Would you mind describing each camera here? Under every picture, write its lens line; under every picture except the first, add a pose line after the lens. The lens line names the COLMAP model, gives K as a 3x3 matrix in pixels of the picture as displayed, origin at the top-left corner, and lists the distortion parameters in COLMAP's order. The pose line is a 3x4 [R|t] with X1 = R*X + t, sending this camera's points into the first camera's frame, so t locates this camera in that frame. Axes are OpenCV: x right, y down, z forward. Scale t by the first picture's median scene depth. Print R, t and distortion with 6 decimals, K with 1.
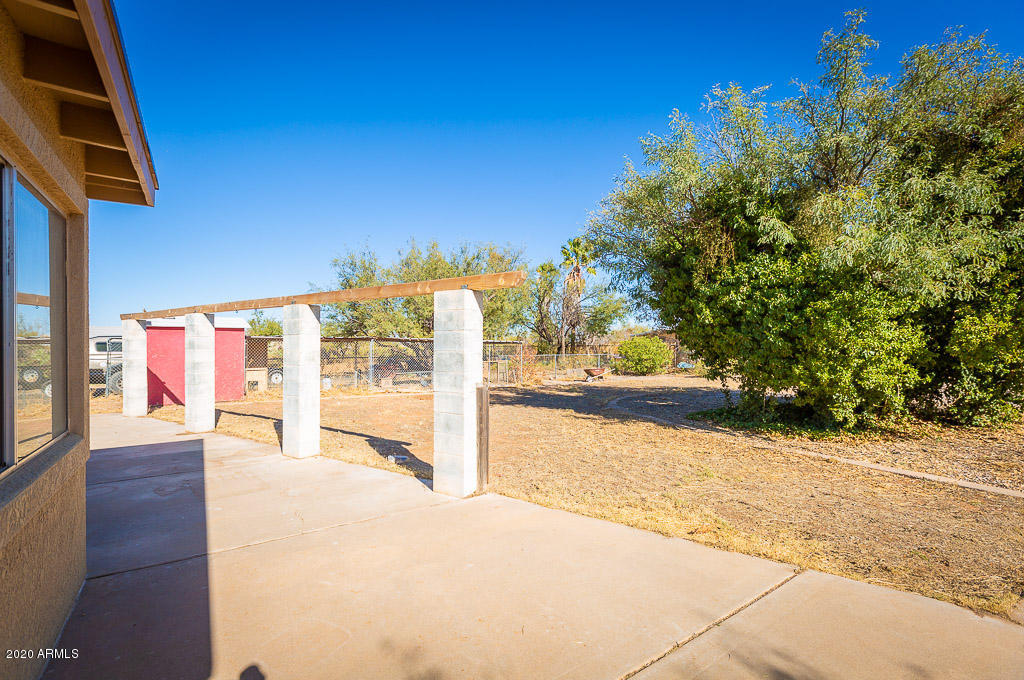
lens RADIAL K [[454.0, 0, 505.5], [0, 454.0, 337.8], [0, 0, 1]] dist [-0.000011, -0.000311]
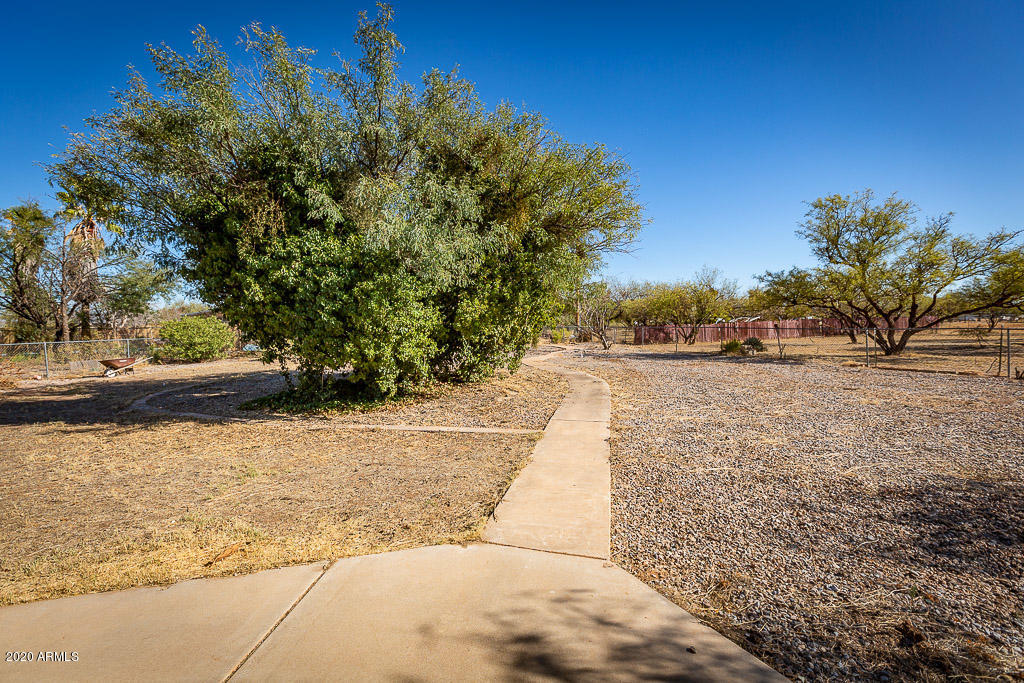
lens RADIAL K [[454.0, 0, 507.5], [0, 454.0, 346.0], [0, 0, 1]] dist [-0.000011, -0.000311]
pose [[0.641044, -0.048571, 0.765966, 0.084889], [0.001830, 0.998089, 0.061759, 0.003593], [-0.767502, -0.038189, 0.639908, 0.062791]]
